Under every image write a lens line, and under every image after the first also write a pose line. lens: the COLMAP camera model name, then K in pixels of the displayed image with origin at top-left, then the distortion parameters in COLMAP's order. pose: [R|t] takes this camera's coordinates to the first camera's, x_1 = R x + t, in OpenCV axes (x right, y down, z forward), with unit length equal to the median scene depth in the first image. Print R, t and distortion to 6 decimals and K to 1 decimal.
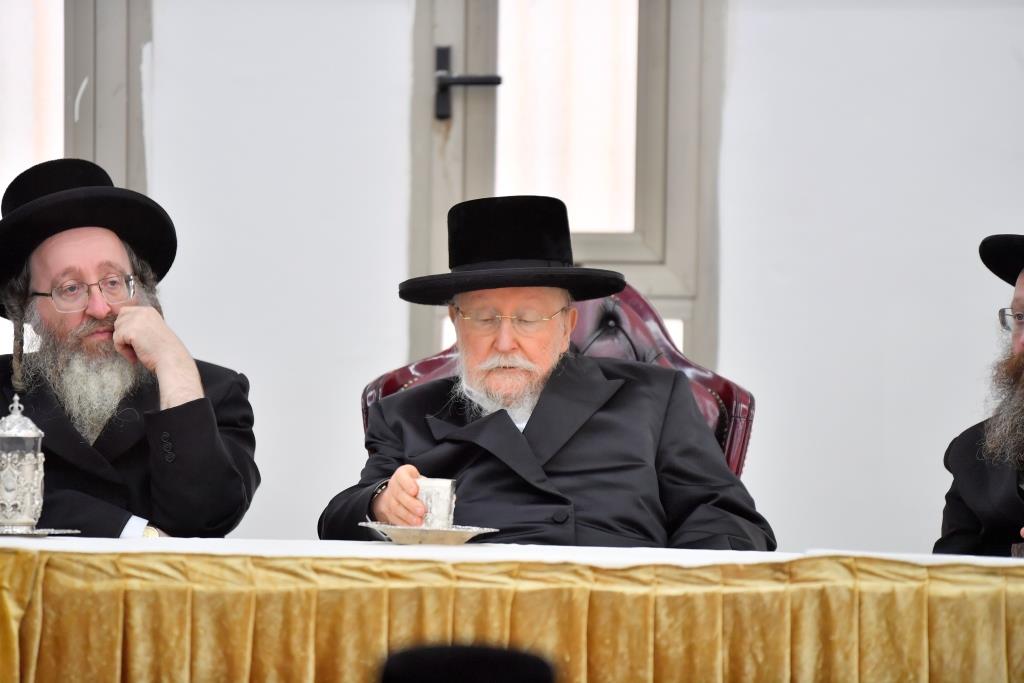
lens RADIAL K [[5902.5, 0, 512.0], [0, 5902.5, 341.5], [0, 0, 1]] dist [3.127337, -5.221659]
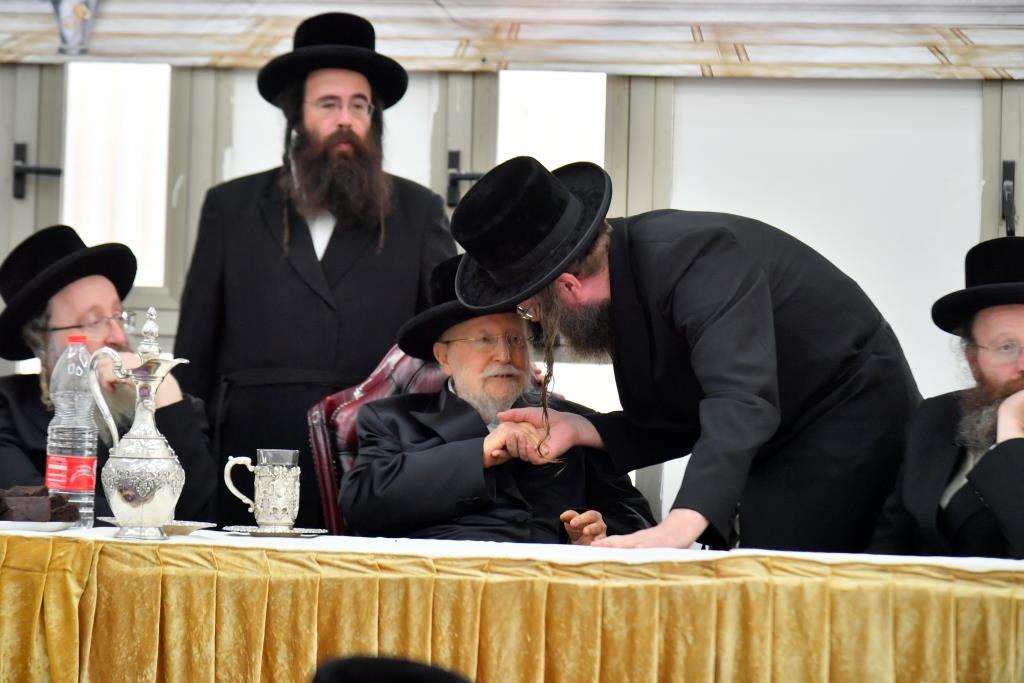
lens RADIAL K [[3538.8, 0, 512.0], [0, 3538.8, 341.5], [0, 0, 1]] dist [-0.050828, 0.218207]
pose [[0.999931, 0.009800, -0.006452, 0.009880], [-0.009856, 0.999913, -0.008722, -0.000011], [0.006366, 0.008785, 0.999941, 0.292657]]
